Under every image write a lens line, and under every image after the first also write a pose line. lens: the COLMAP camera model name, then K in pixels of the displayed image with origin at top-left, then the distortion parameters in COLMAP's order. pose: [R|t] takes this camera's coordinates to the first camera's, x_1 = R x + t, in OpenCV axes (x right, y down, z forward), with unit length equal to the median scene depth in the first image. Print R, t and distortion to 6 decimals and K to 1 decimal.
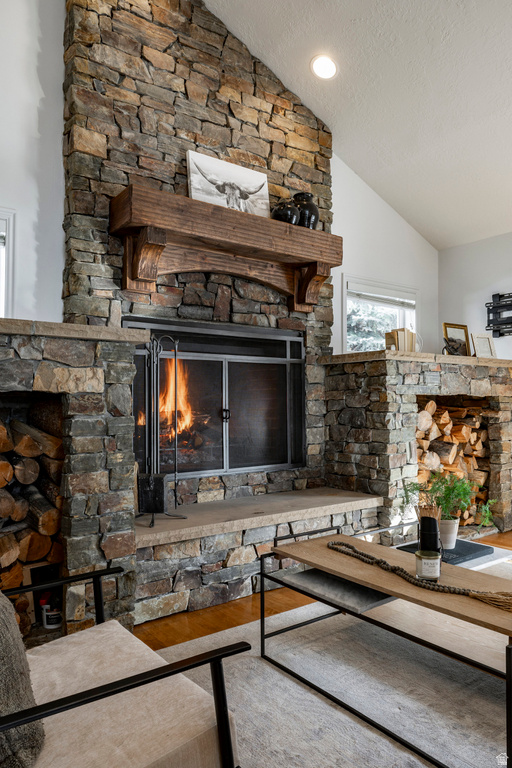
lens RADIAL K [[546.0, 0, 256.2], [0, 546.0, 390.7], [0, 0, 1]] dist [0.010951, -0.002045]
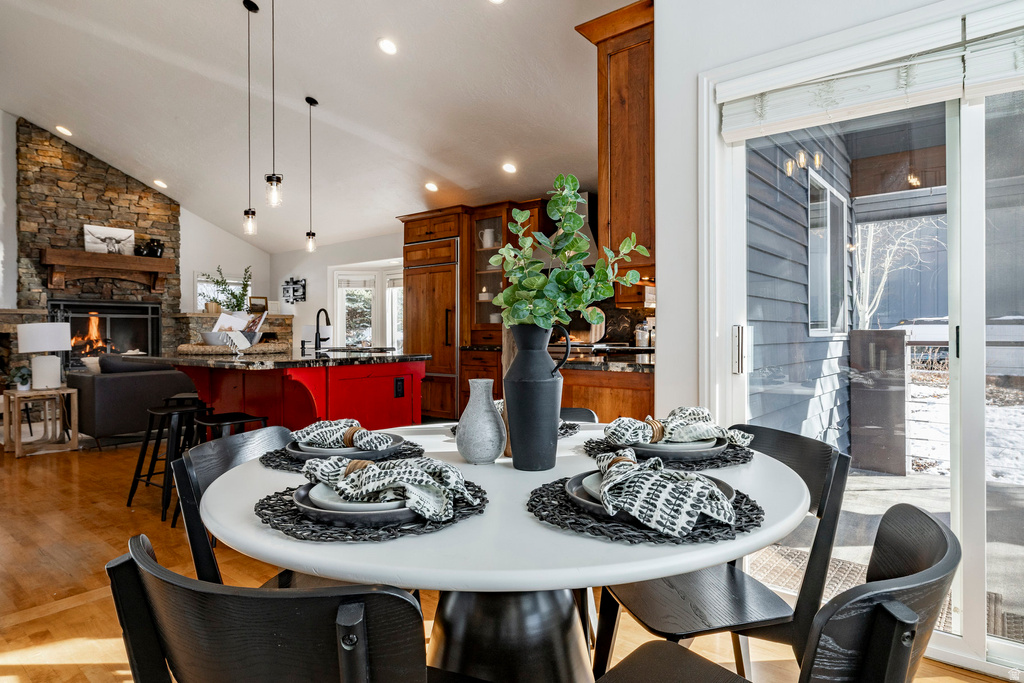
lens RADIAL K [[596.7, 0, 510.9], [0, 596.7, 334.6], [0, 0, 1]] dist [0.007403, -0.002335]
pose [[0.972166, -0.002100, 0.234283, 0.995319], [-0.002817, 0.999783, 0.020654, -0.040031], [-0.234275, -0.020740, 0.971949, -1.801128]]
